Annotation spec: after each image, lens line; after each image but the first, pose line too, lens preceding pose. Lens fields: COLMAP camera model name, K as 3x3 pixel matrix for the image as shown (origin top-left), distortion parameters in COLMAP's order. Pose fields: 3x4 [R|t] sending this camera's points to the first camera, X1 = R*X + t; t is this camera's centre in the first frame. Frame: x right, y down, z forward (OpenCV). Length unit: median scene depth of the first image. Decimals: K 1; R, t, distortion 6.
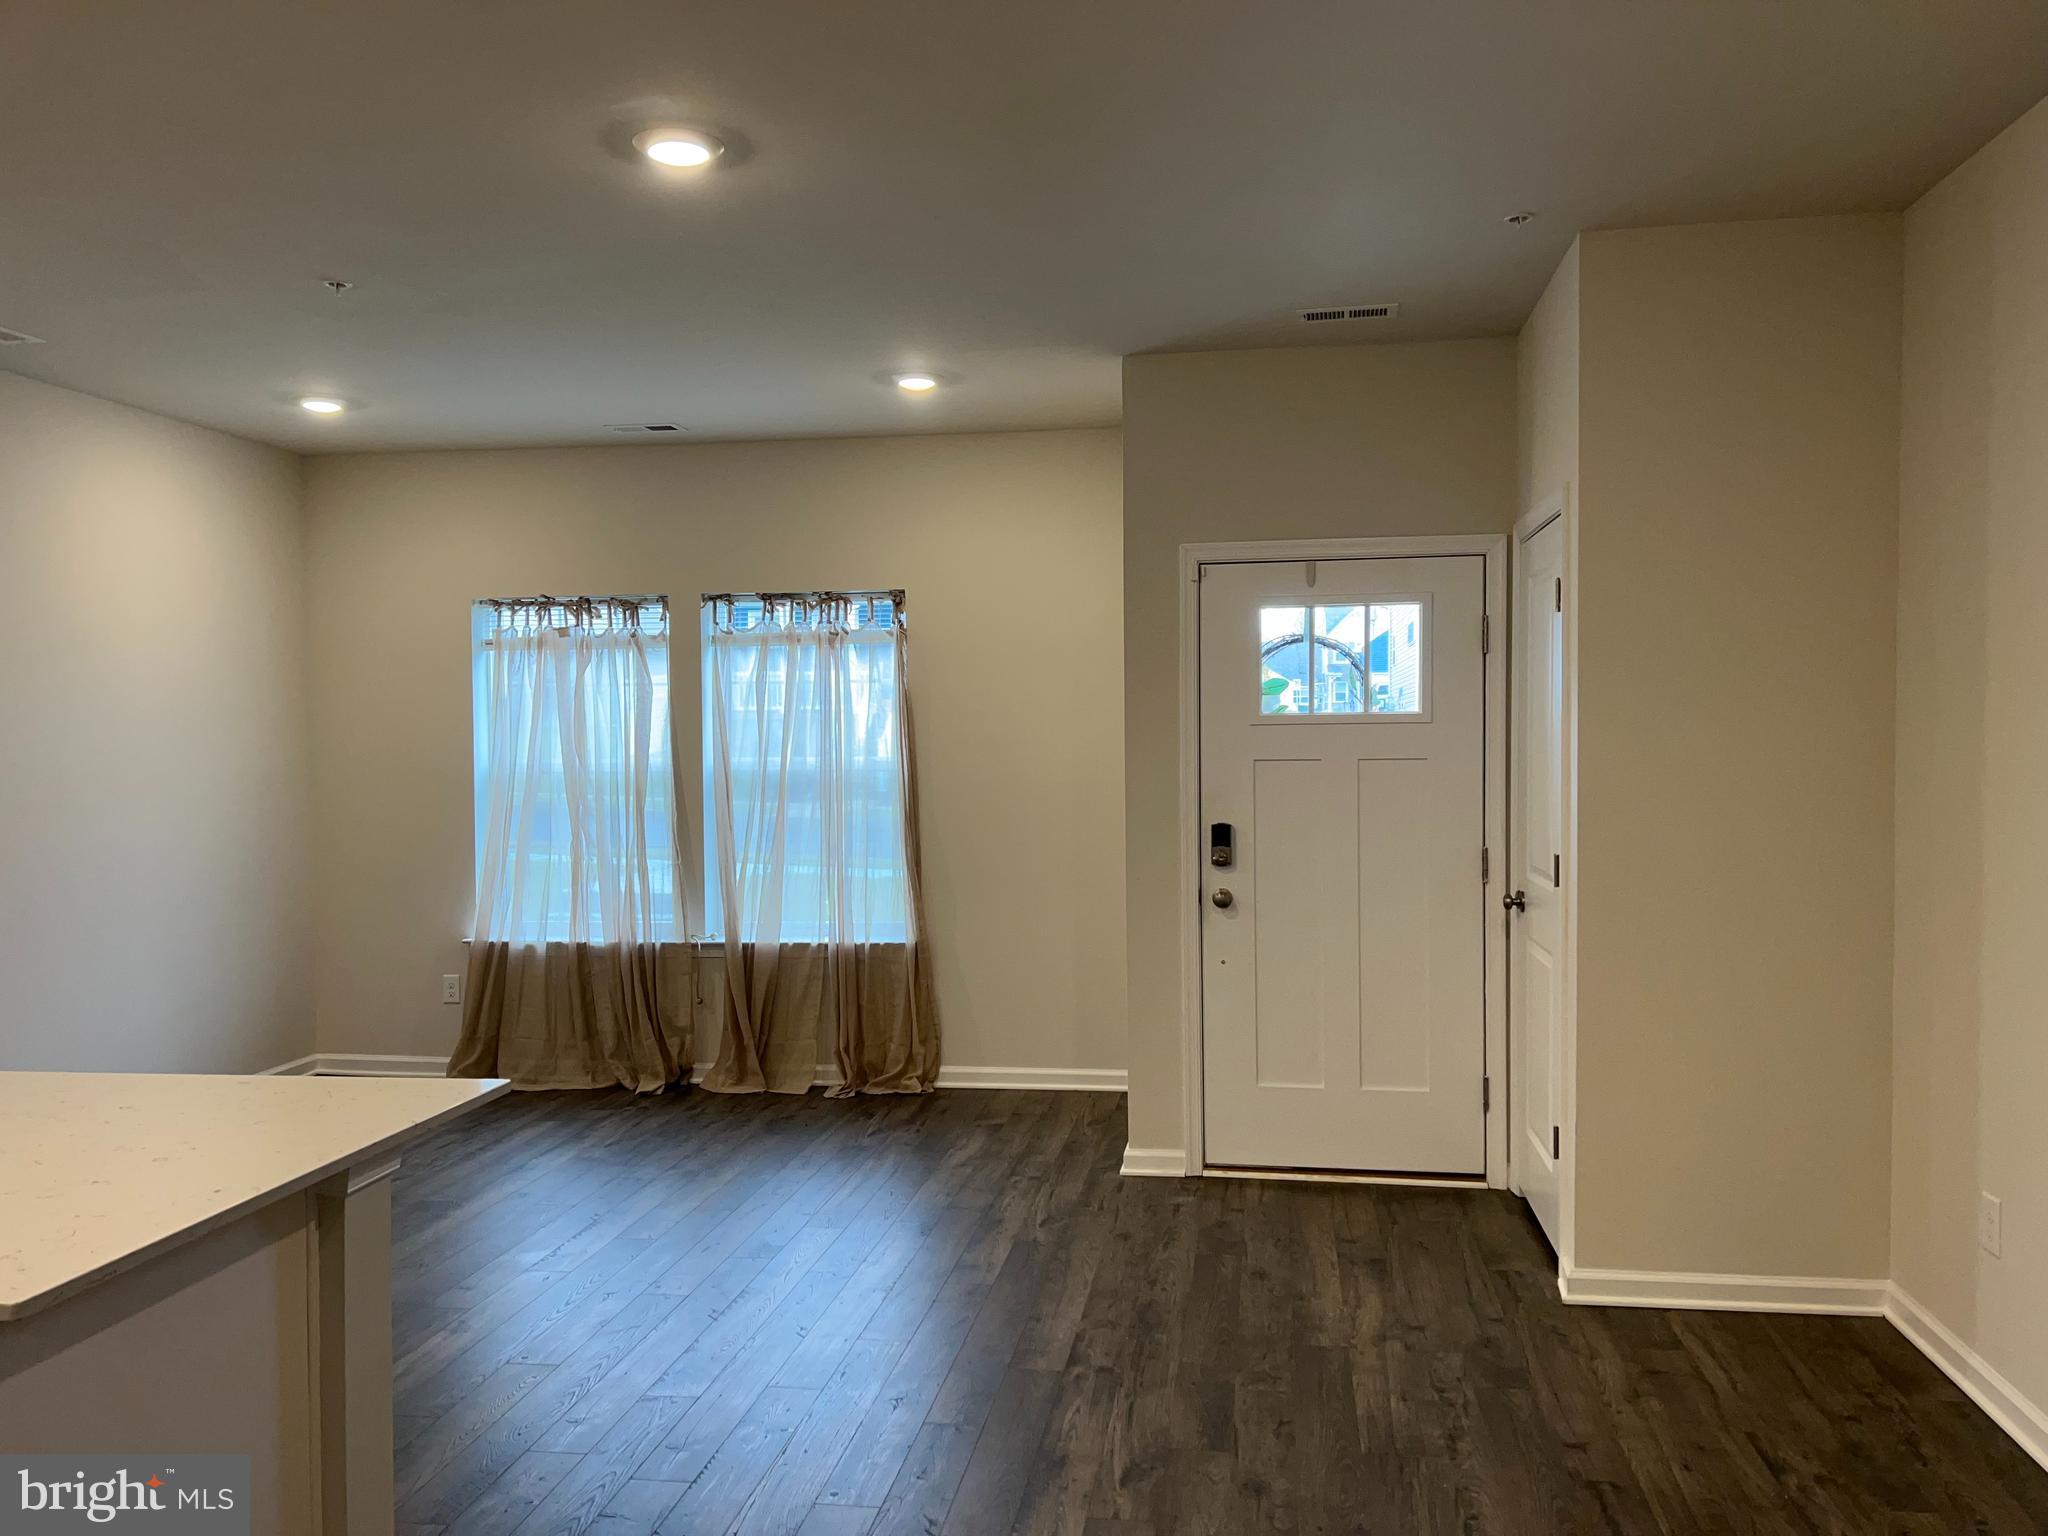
lens RADIAL K [[1554.2, 0, 1042.2], [0, 1554.2, 769.7], [0, 0, 1]] dist [0.081810, -0.076152]
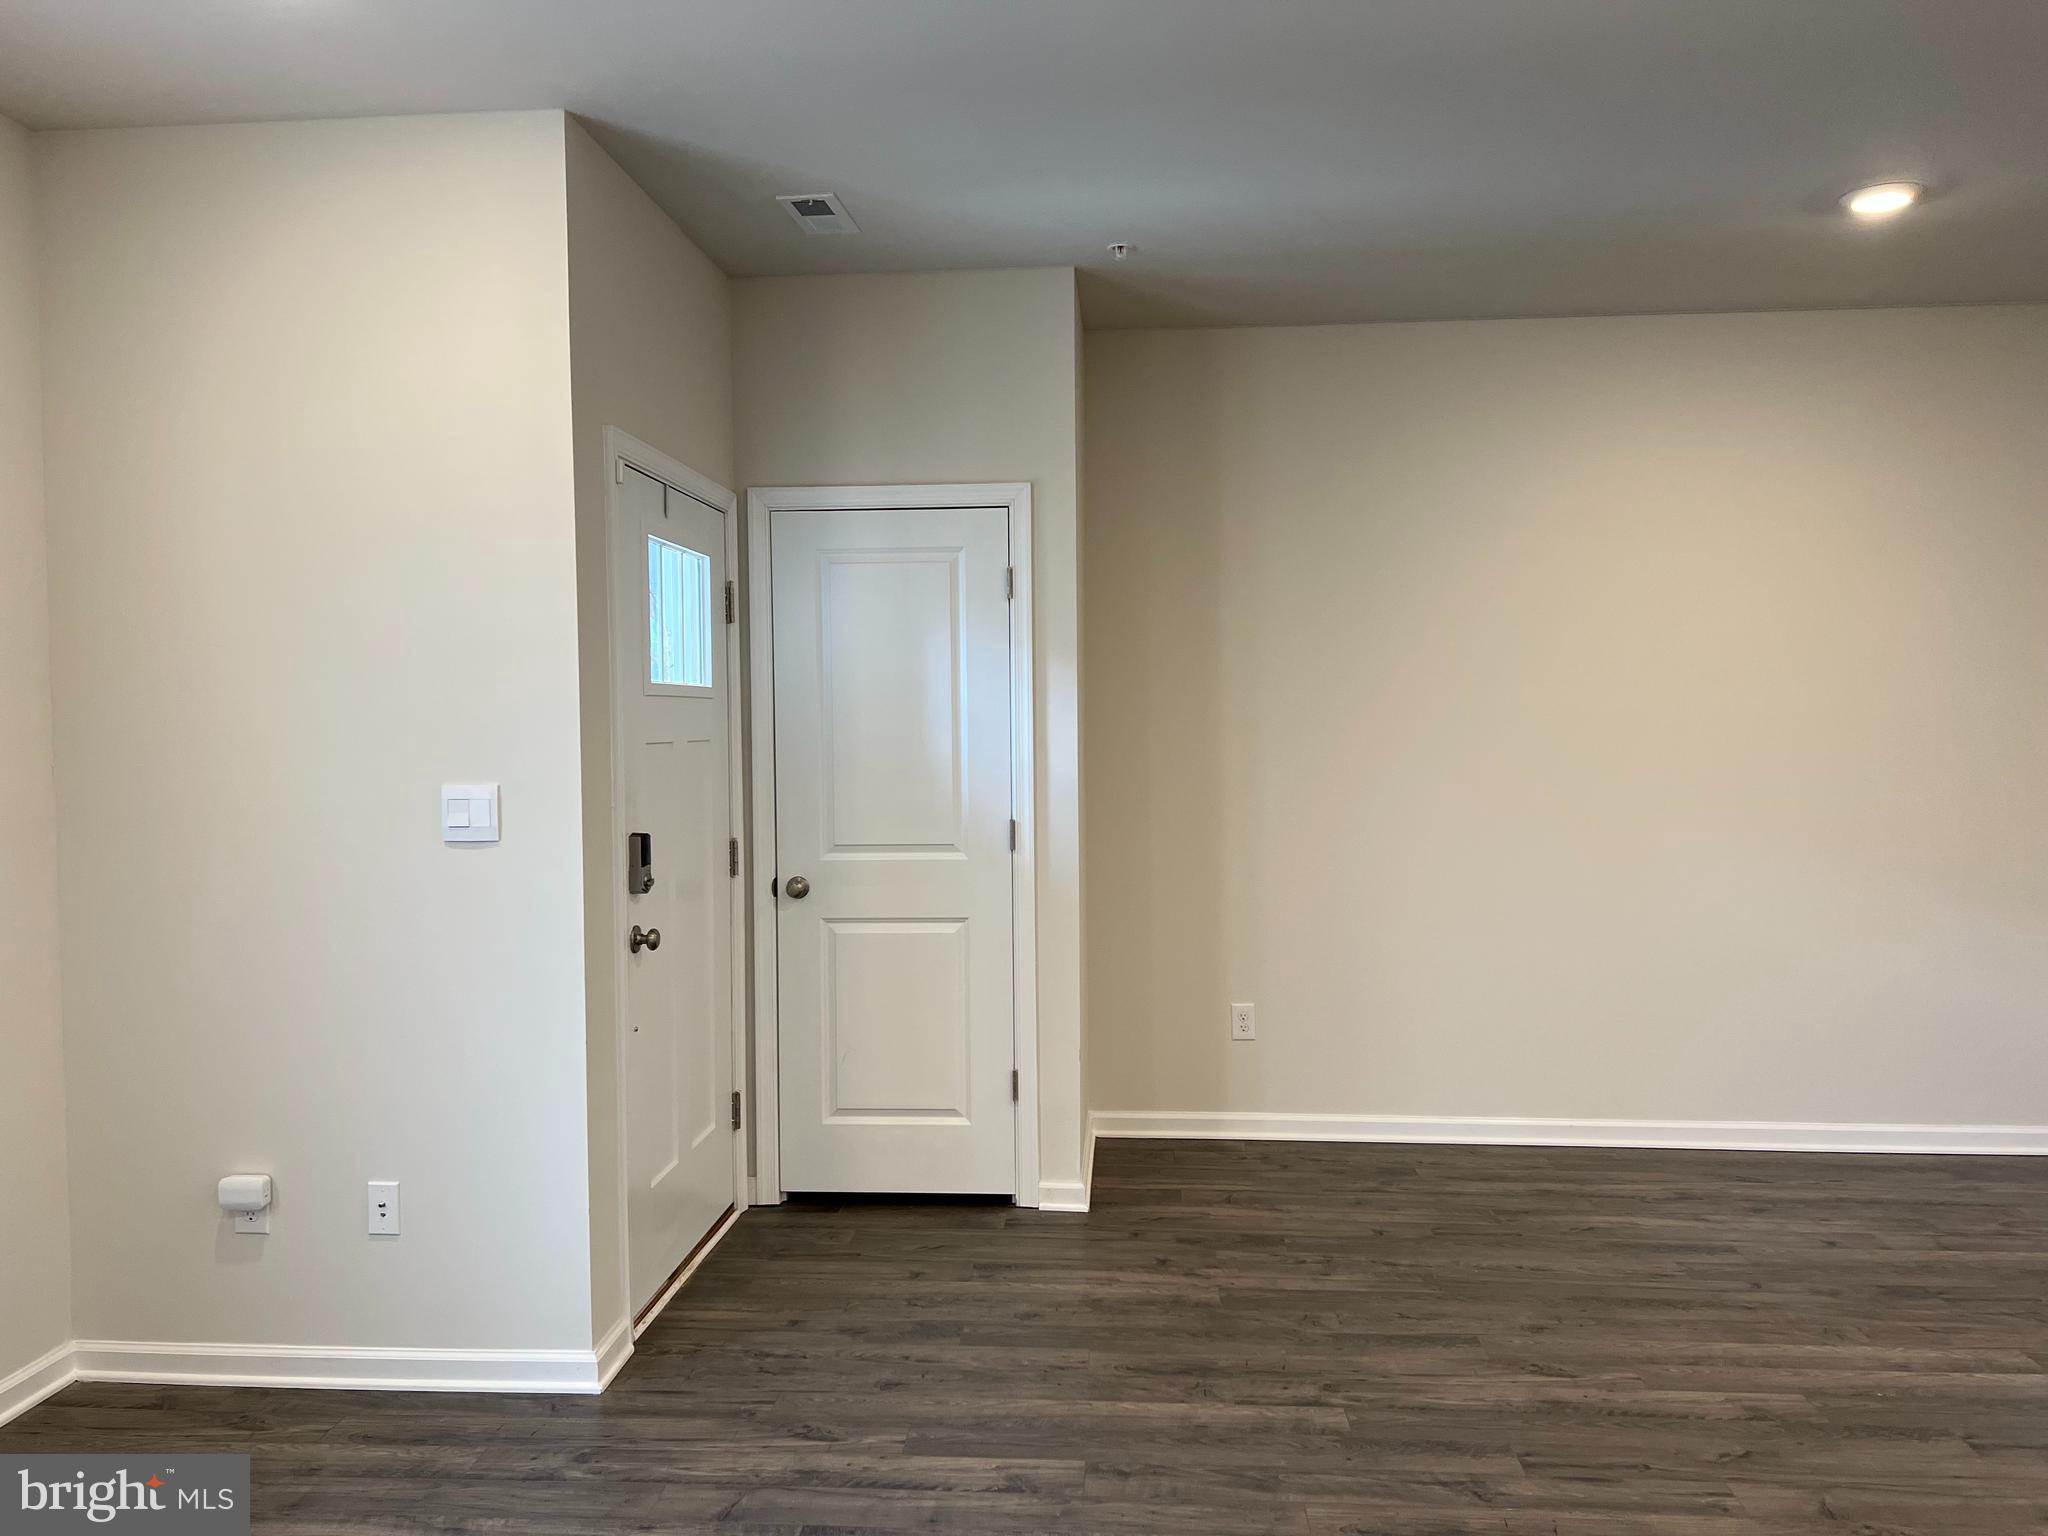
lens RADIAL K [[1554.2, 0, 1033.6], [0, 1554.2, 762.6], [0, 0, 1]] dist [0.081810, -0.076152]
pose [[-0.086577, -0.015319, 0.996127, -0.480392], [0.031109, 0.999353, 0.018072, -0.003392], [-0.995759, 0.032553, -0.086045, 0.693863]]
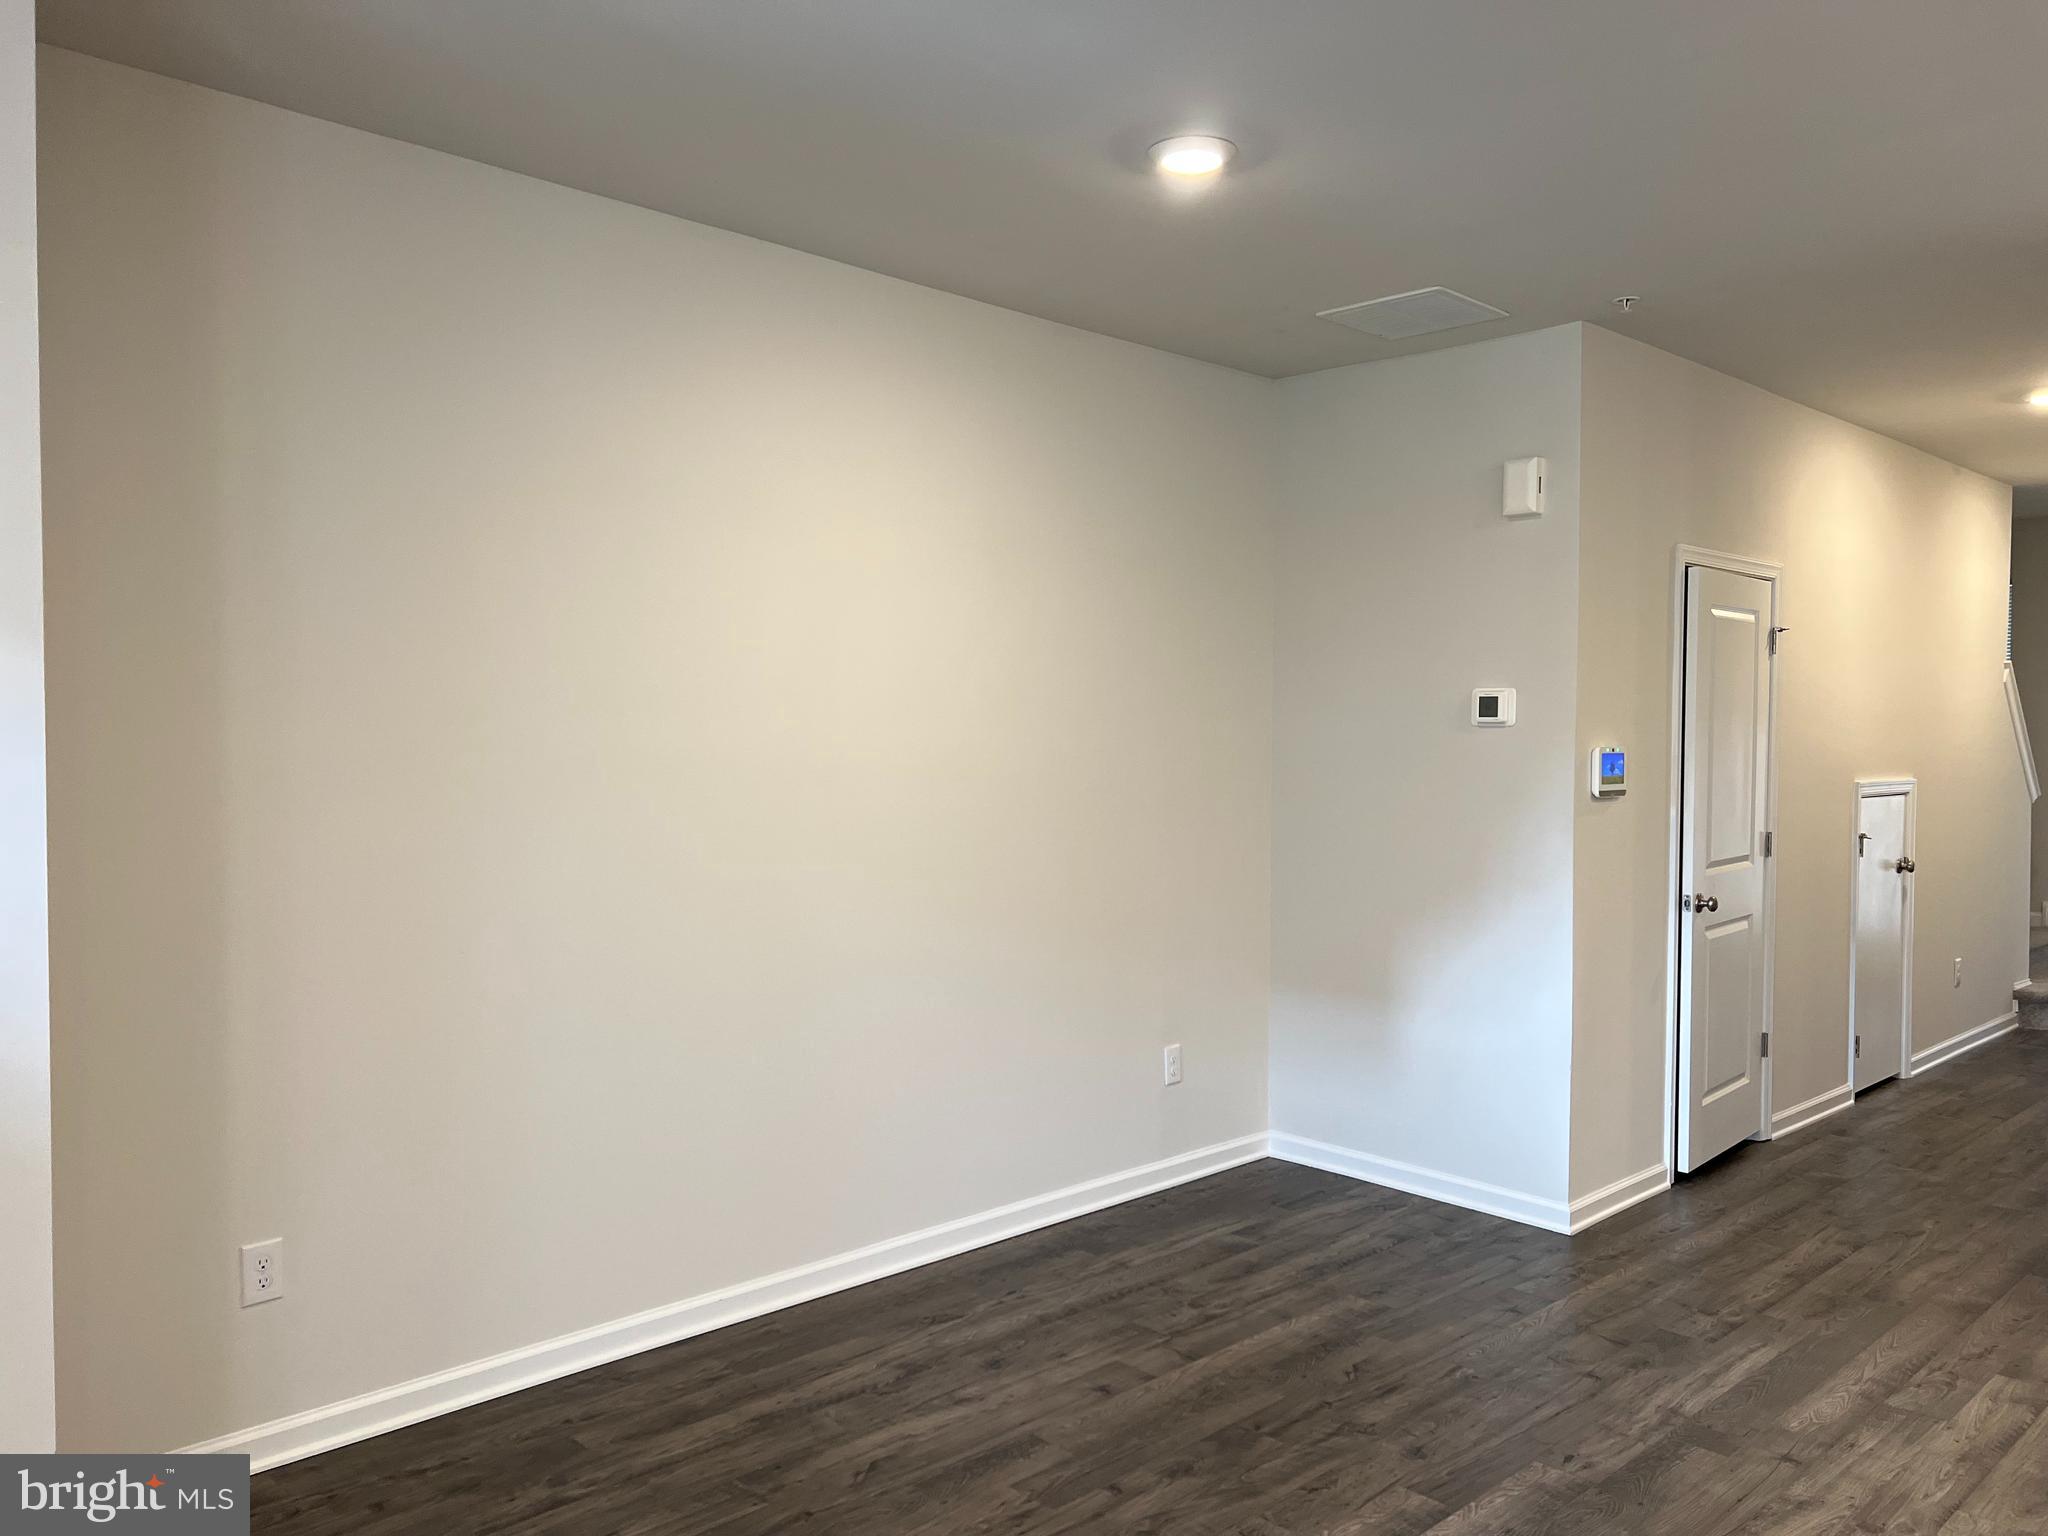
lens RADIAL K [[1554.2, 0, 999.6], [0, 1554.2, 770.8], [0, 0, 1]] dist [0.081810, -0.076152]
pose [[-0.790738, -0.004772, 0.612136, -0.165580], [0.022337, 0.999079, 0.036642, -0.018366], [-0.611747, 0.042647, -0.789903, 0.760081]]
